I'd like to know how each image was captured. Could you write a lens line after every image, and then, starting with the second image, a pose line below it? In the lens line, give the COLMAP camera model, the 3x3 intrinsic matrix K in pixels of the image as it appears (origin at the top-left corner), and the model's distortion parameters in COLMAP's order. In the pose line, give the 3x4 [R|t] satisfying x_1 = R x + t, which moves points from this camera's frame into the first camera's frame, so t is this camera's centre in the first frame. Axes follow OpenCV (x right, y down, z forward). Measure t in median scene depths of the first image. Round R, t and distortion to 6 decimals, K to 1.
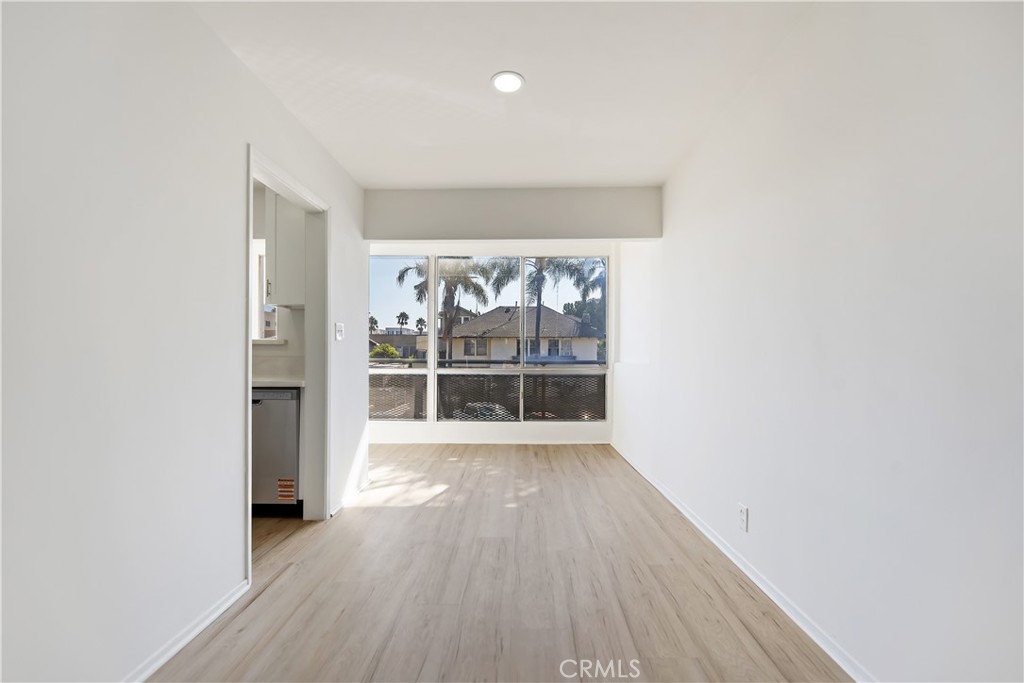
lens RADIAL K [[424.0, 0, 512.8], [0, 424.0, 342.3], [0, 0, 1]] dist [-0.000869, -0.000134]
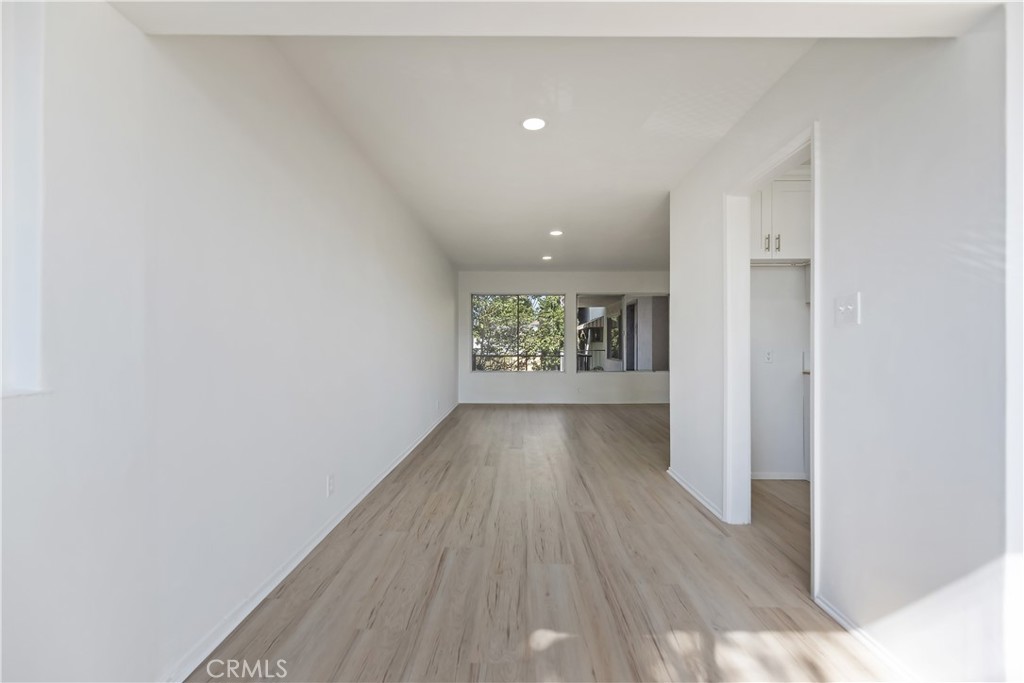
lens RADIAL K [[424.0, 0, 512.8], [0, 424.0, 342.3], [0, 0, 1]] dist [-0.000869, -0.000134]
pose [[-0.999987, -0.004914, -0.001465, 0.039889], [-0.004875, 0.999663, -0.025496, 0.042439], [0.001590, -0.025489, -0.999674, 1.946672]]
